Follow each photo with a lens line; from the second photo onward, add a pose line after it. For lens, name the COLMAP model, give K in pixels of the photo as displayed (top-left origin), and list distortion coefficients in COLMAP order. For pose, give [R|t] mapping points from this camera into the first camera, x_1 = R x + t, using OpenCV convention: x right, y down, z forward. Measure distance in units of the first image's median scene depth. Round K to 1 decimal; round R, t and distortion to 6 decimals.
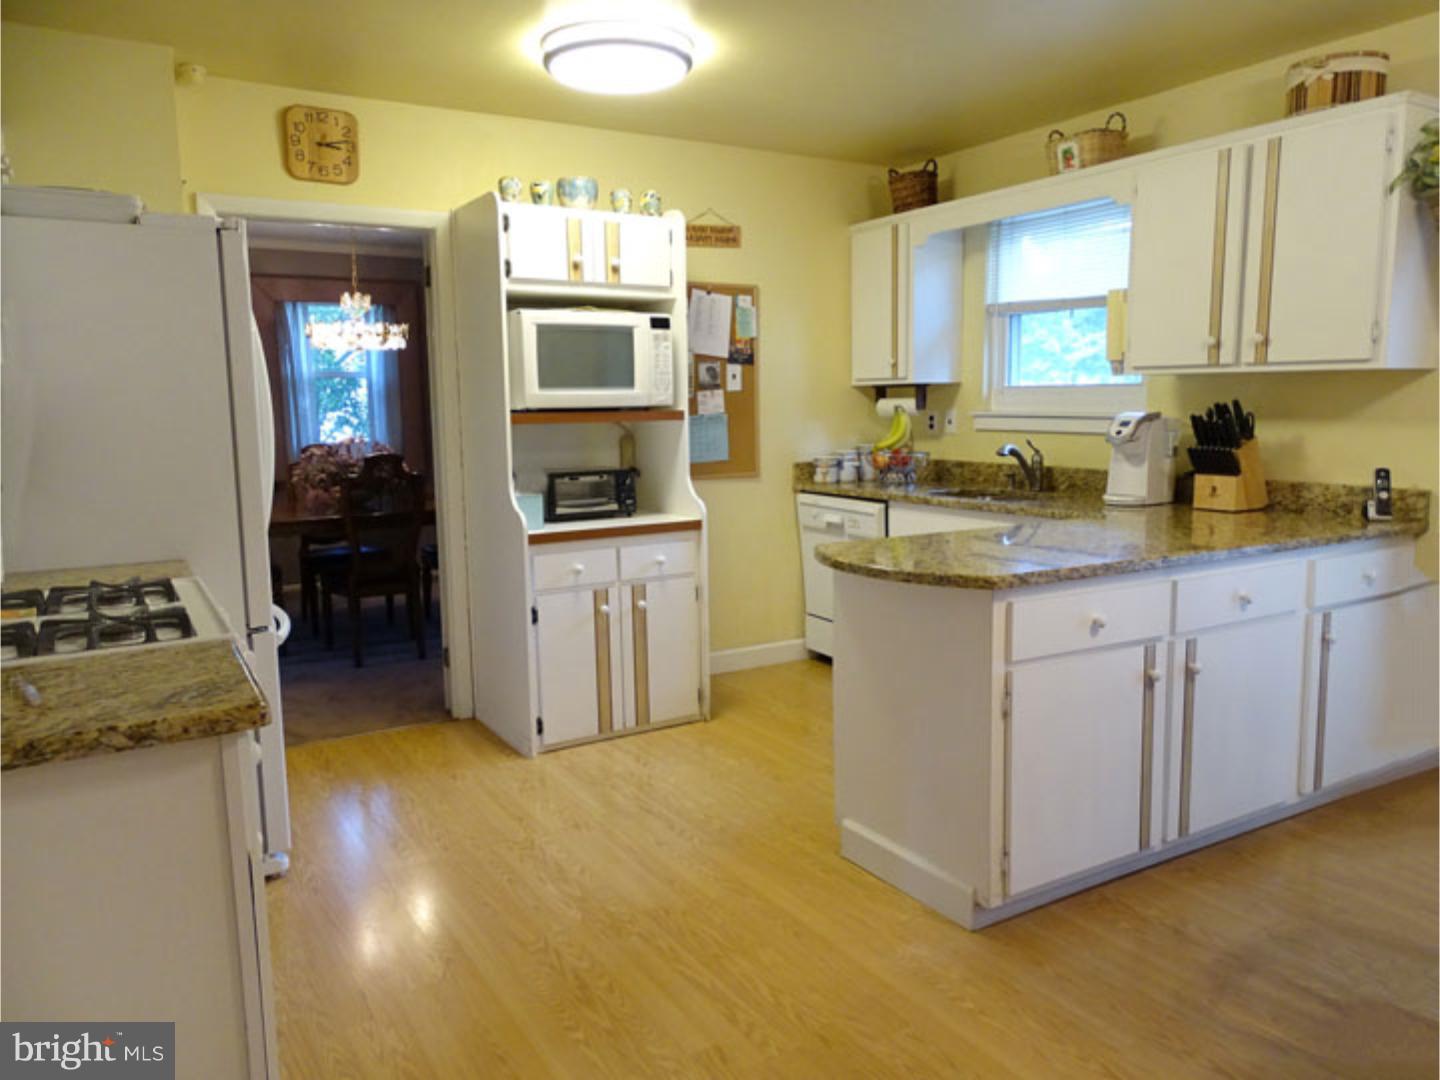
lens RADIAL K [[1027.4, 0, 714.1], [0, 1027.4, 533.3], [0, 0, 1]] dist [0.003535, 0.001724]
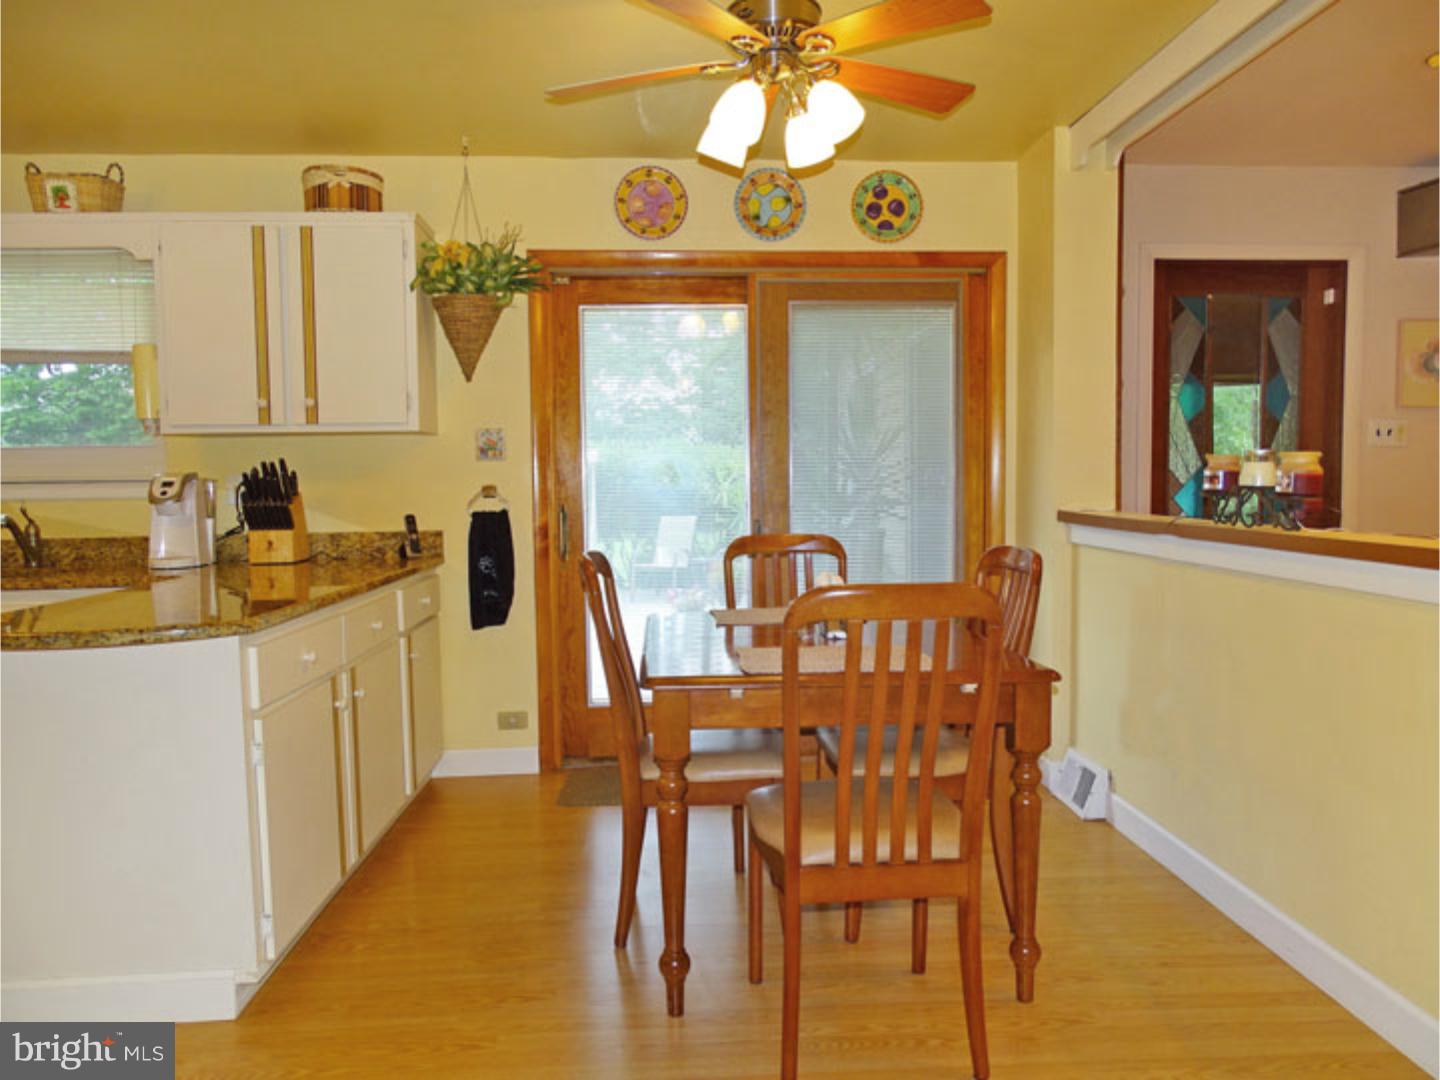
lens RADIAL K [[1035.1, 0, 720.0], [0, 1035.1, 540.0], [0, 0, 1]] dist [-0.008024, 0.002567]
pose [[0.453352, -0.050630, 0.889893, -0.244826], [0.127230, 0.991838, -0.008386, 0.020878], [-0.882204, 0.117023, 0.456093, 0.113139]]
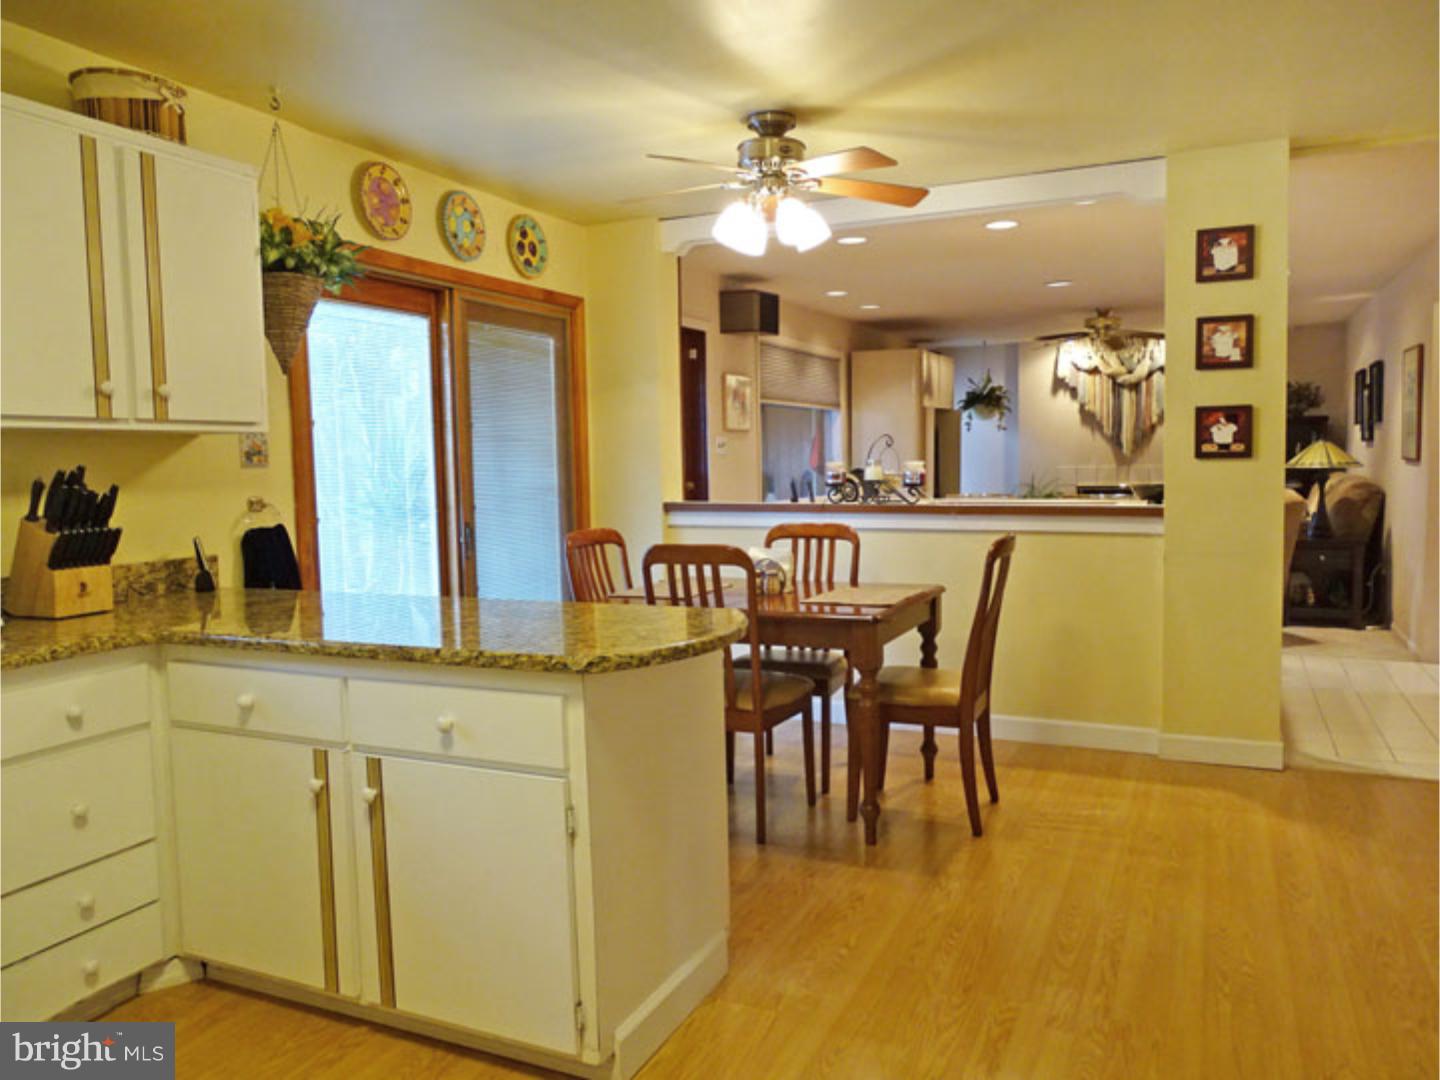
lens RADIAL K [[1103.3, 0, 726.5], [0, 1103.3, 546.5], [0, 0, 1]] dist [-0.000890, 0.001761]
pose [[-0.582438, -0.038864, 0.811946, -0.424671], [0.137615, 0.979724, 0.145612, -0.122625], [-0.801142, 0.196546, -0.565280, 1.072885]]
